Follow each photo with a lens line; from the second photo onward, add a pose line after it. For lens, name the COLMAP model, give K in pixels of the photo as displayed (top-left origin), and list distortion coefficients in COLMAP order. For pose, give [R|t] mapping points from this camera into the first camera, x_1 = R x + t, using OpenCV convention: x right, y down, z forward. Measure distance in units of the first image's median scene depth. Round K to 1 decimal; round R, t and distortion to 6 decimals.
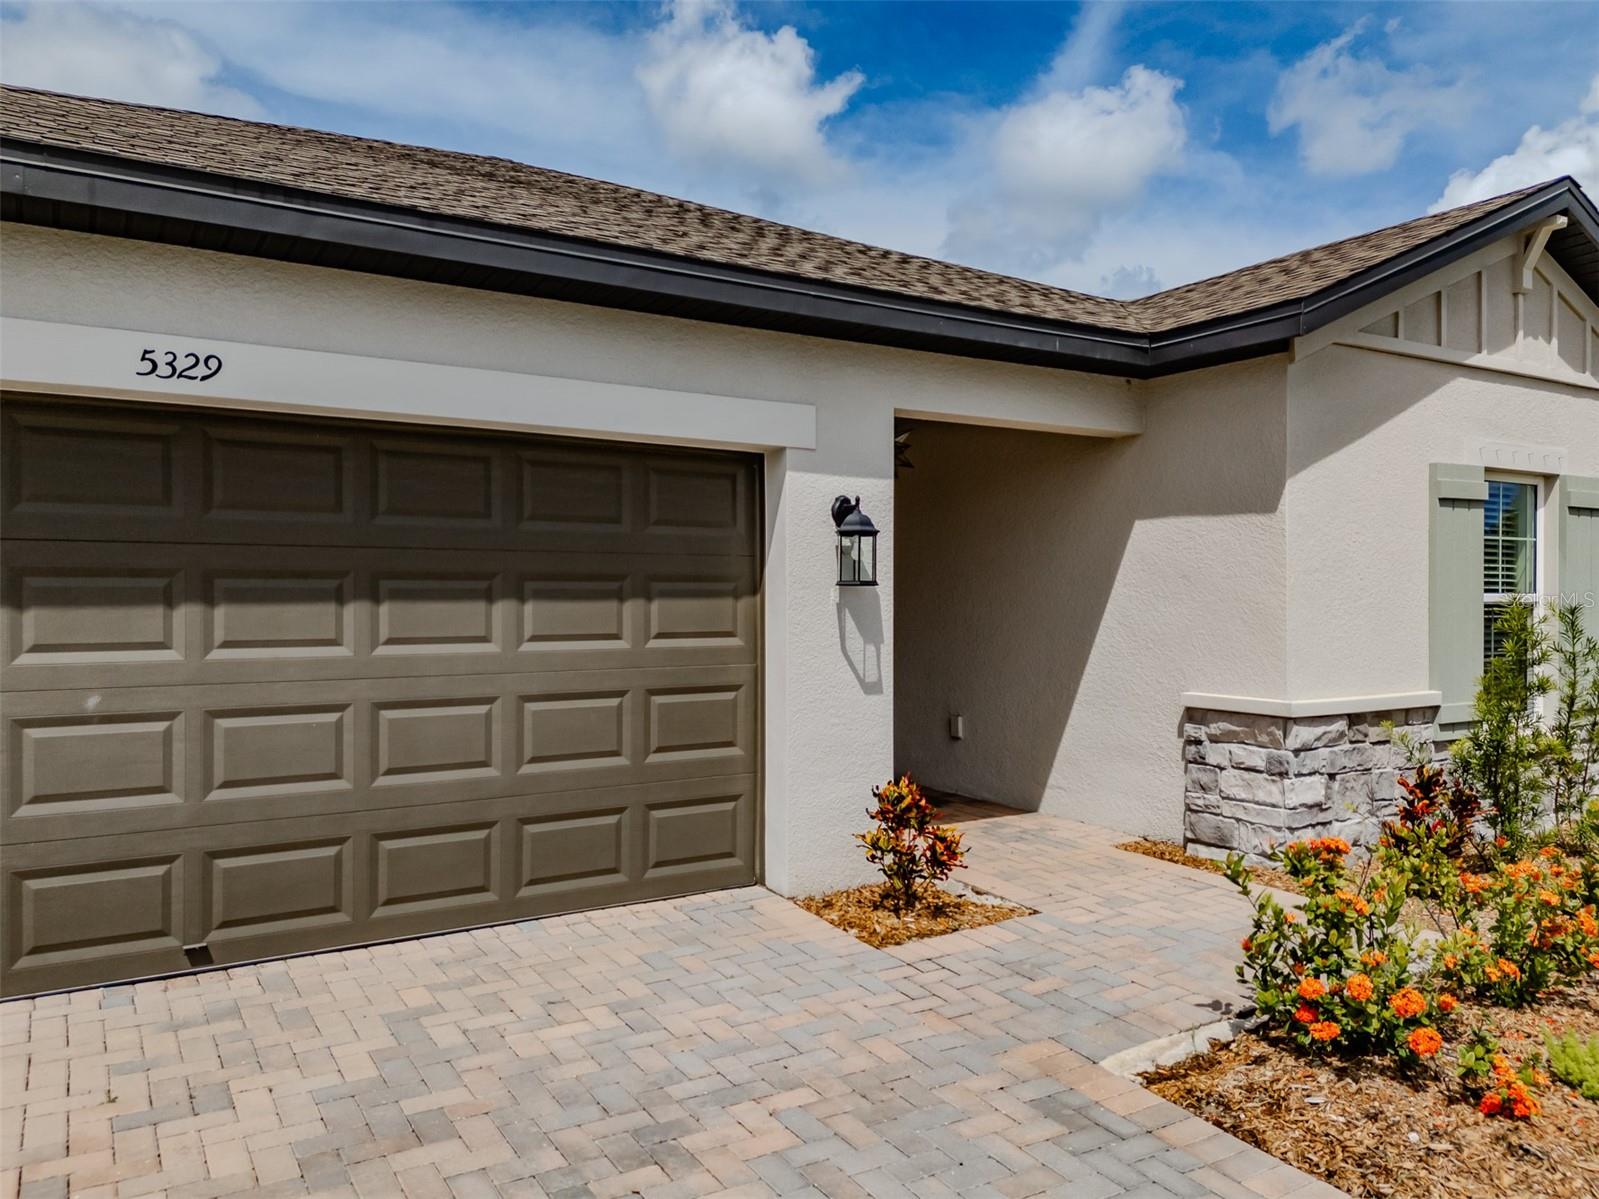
lens RADIAL K [[1206.6, 0, 820.0], [0, 1206.6, 597.5], [0, 0, 1]] dist [0.024346, -0.001451]
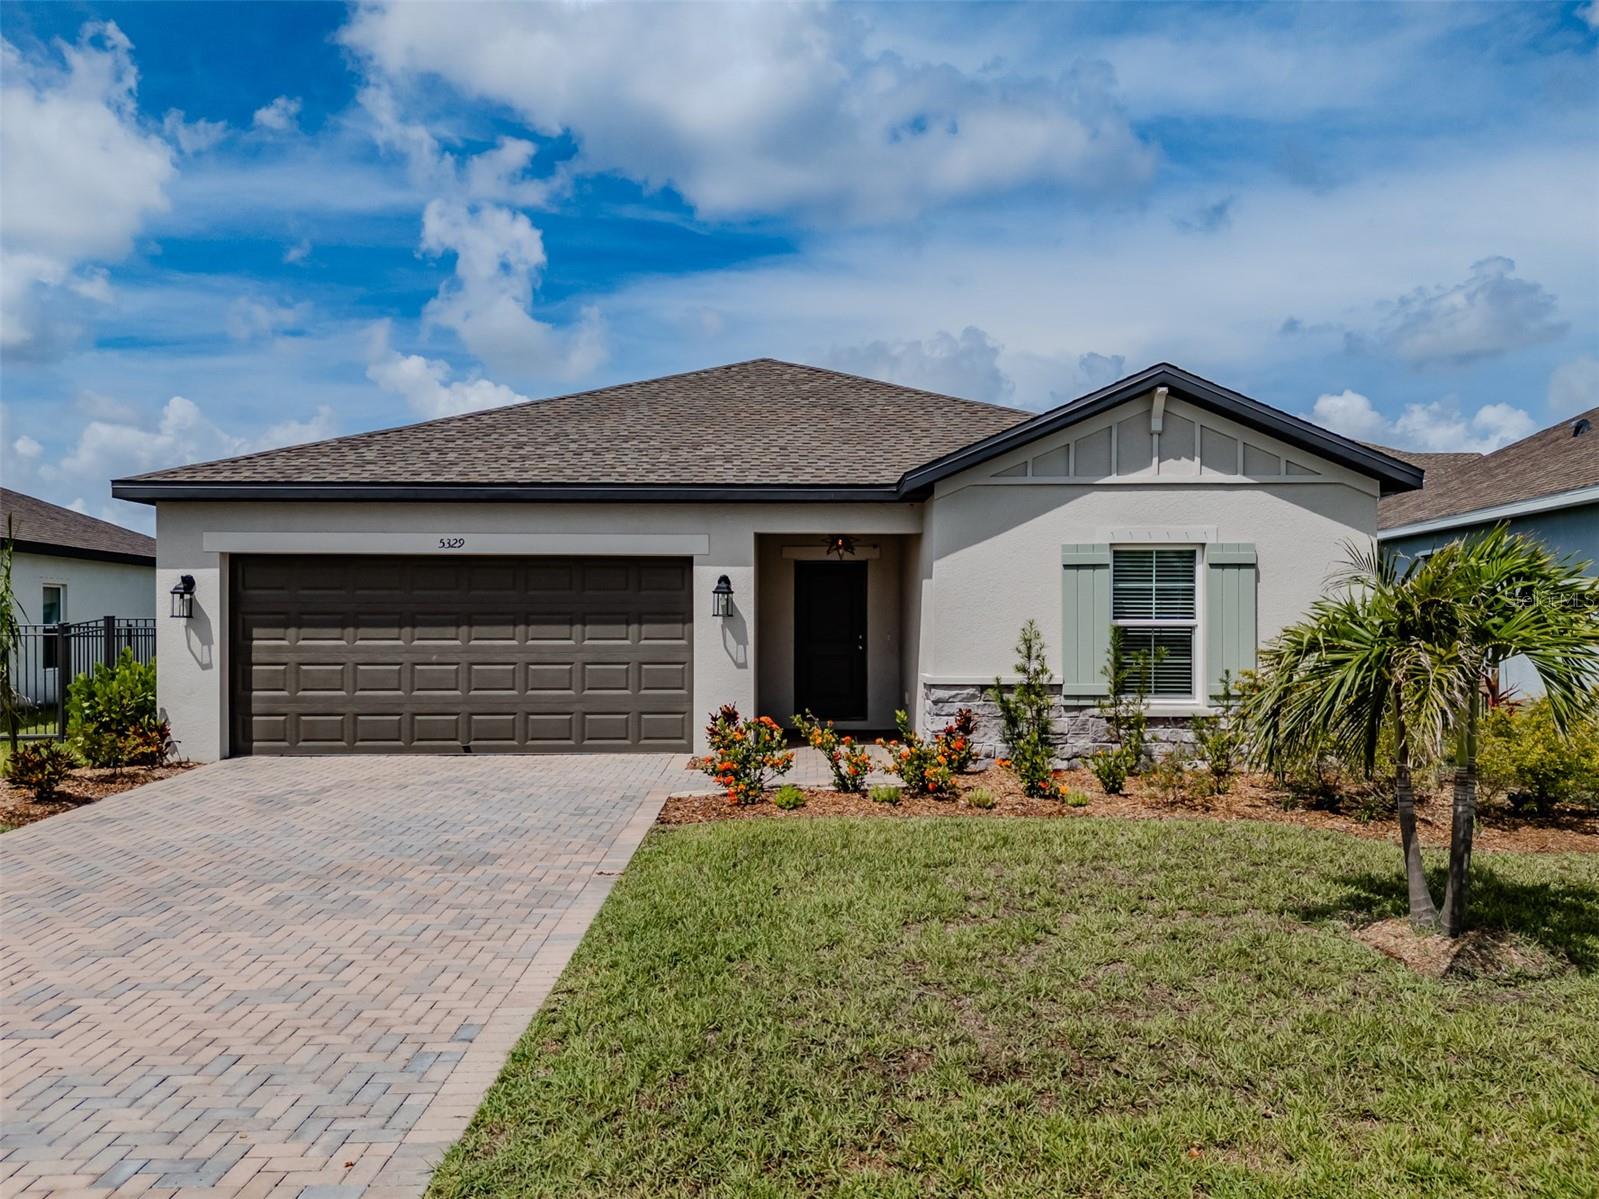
lens RADIAL K [[1218.9, 0, 804.2], [0, 1218.9, 625.1], [0, 0, 1]] dist [0.028477, -0.009487]
pose [[0.847701, 0.000498, -0.530474, 1.308255], [0.000776, 0.999997, 0.002180, 0.000092], [0.530473, -0.002260, 0.847699, -0.784084]]
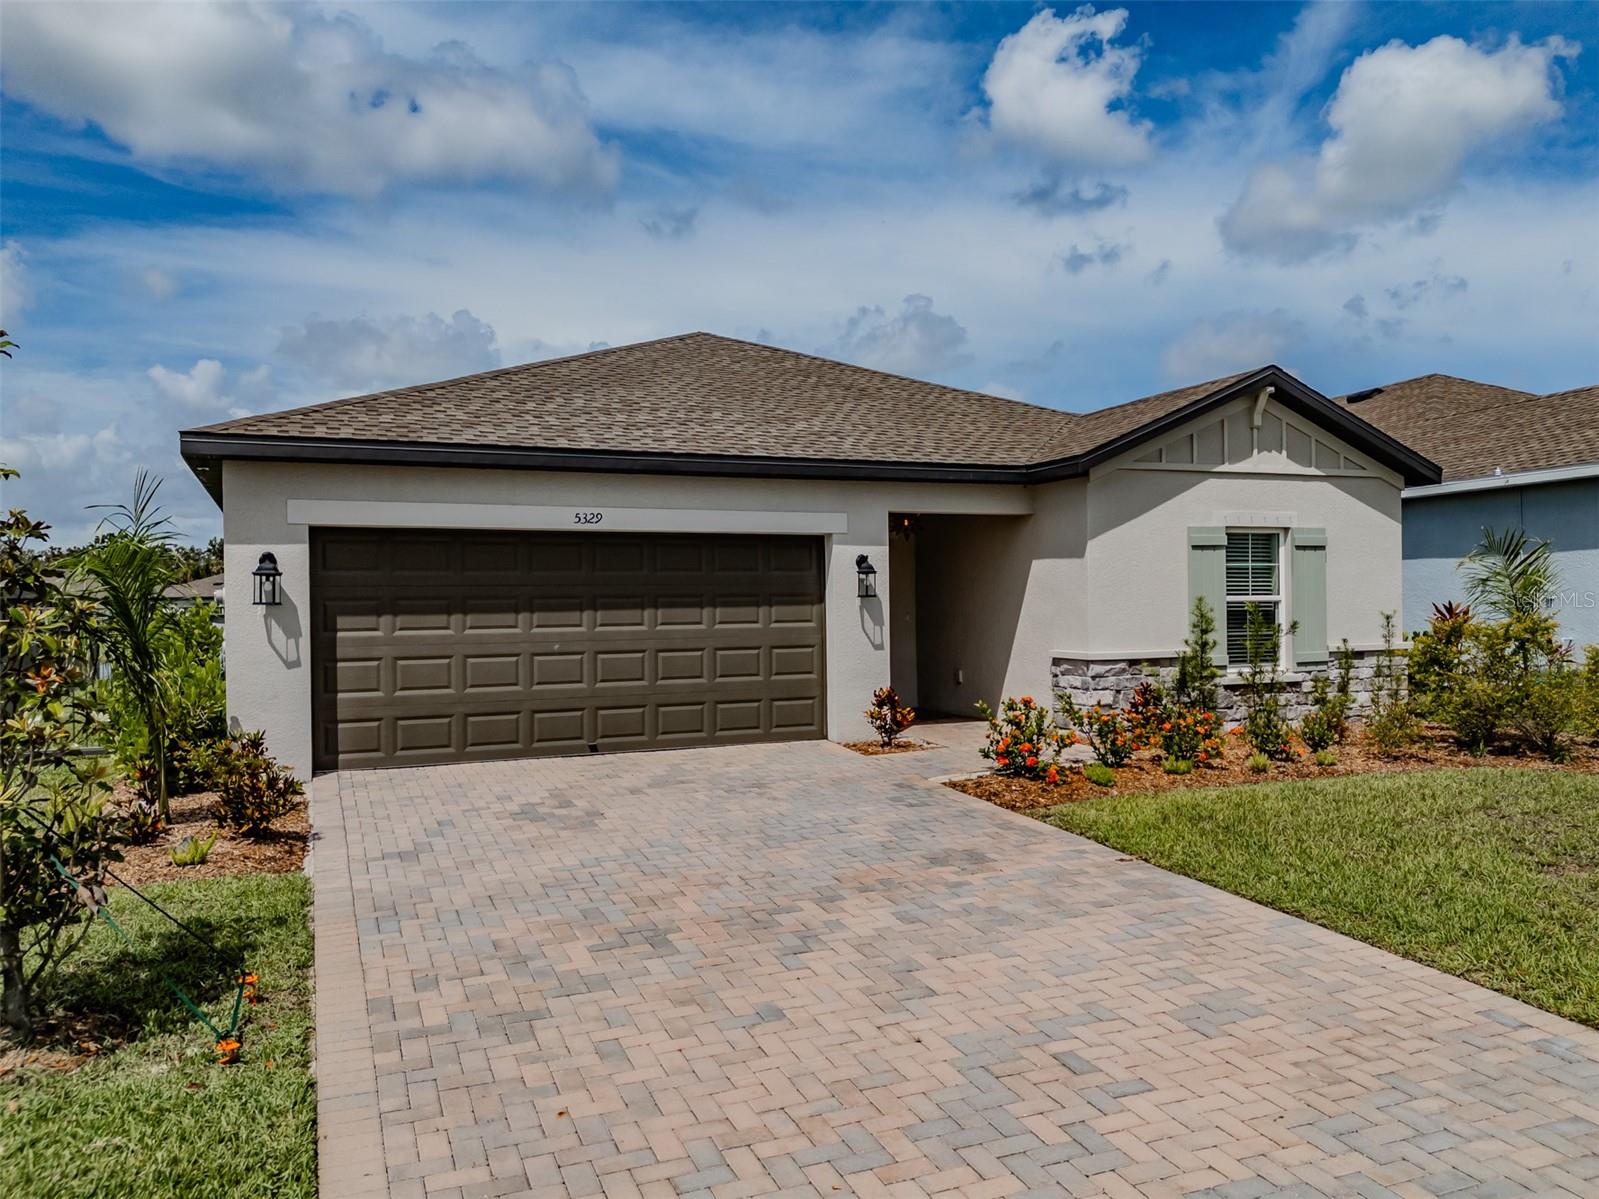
lens RADIAL K [[1198.9, 0, 799.5], [0, 1198.9, 599.5], [0, 0, 1]] dist [0.048504, -0.040281]
pose [[0.984274, -0.013969, -0.176094, 0.281864], [0.013501, 0.999901, -0.003851, 0.000010], [0.176130, 0.001412, 0.984366, -1.091820]]
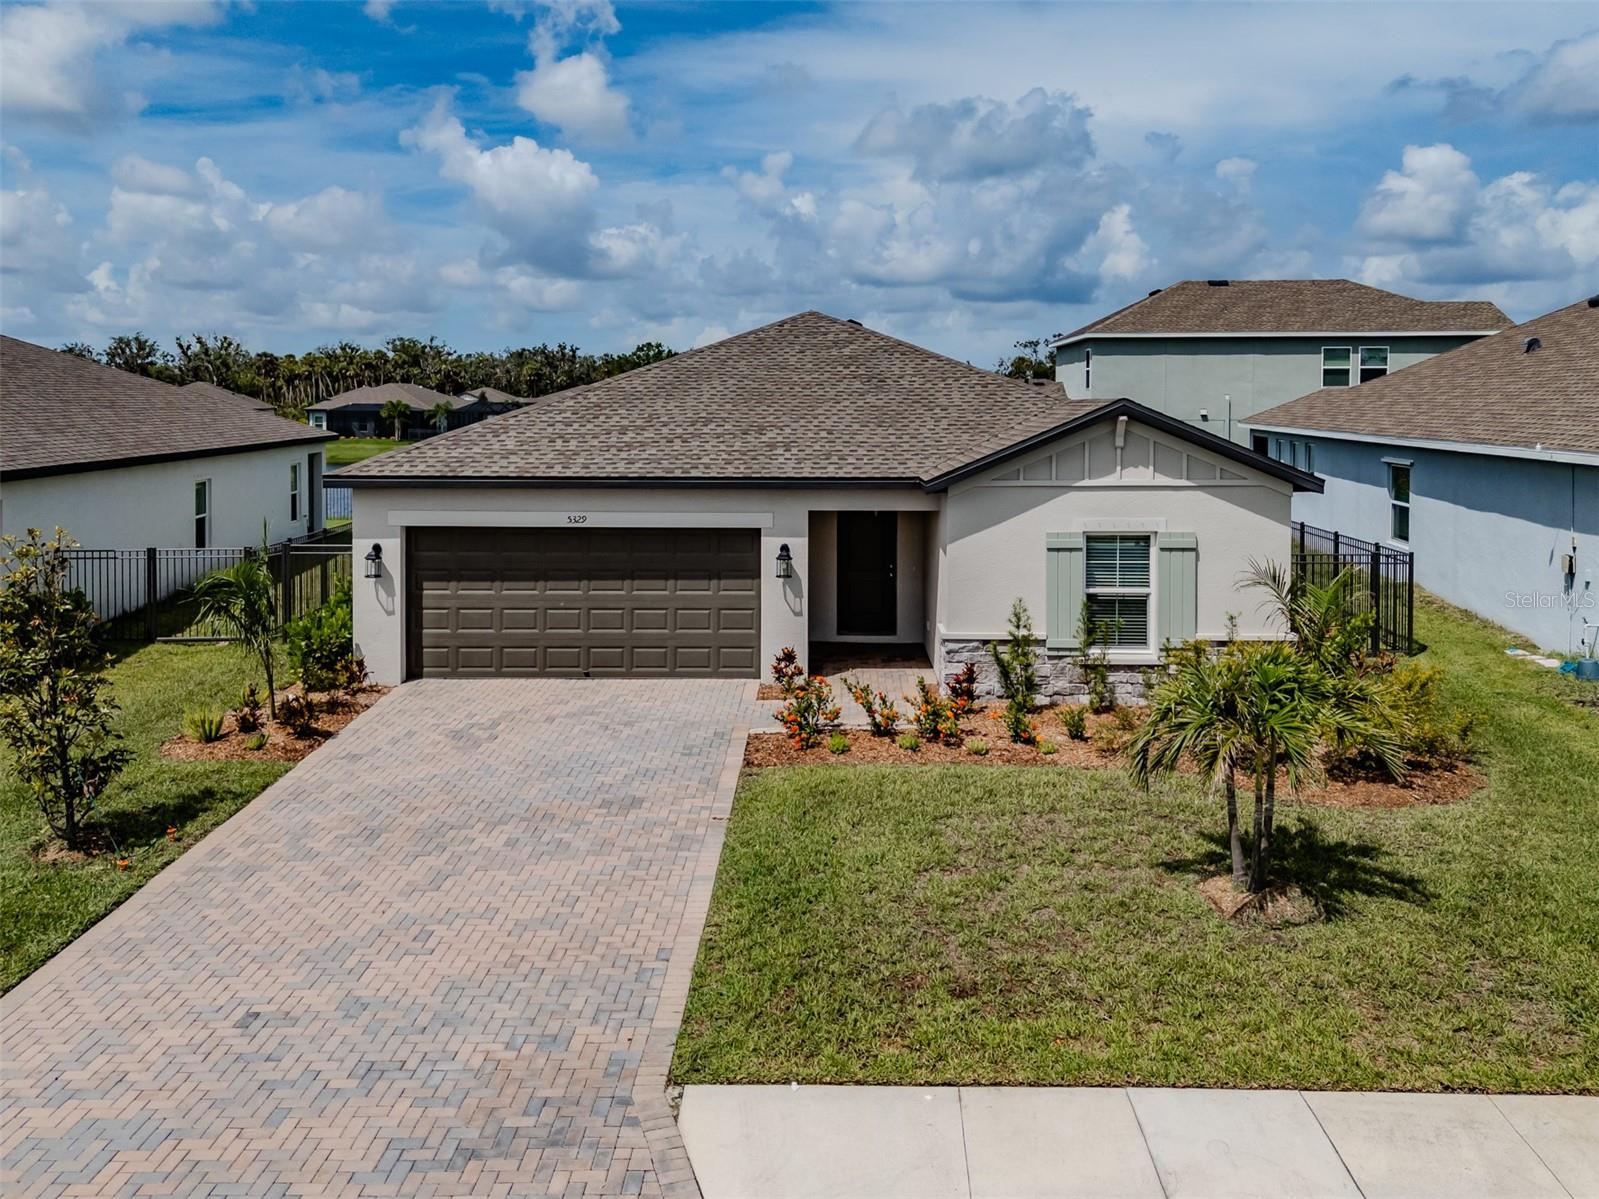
lens RADIAL K [[1245.0, 0, 797.3], [0, 1245.0, 448.1], [0, 0, 1]] dist [0.029362, -0.005782]
pose [[0.830918, 0.019324, -0.556060, 1.647953], [0.000133, 0.999390, 0.034929, -0.408097], [0.556395, -0.029097, 0.830408, -1.378712]]
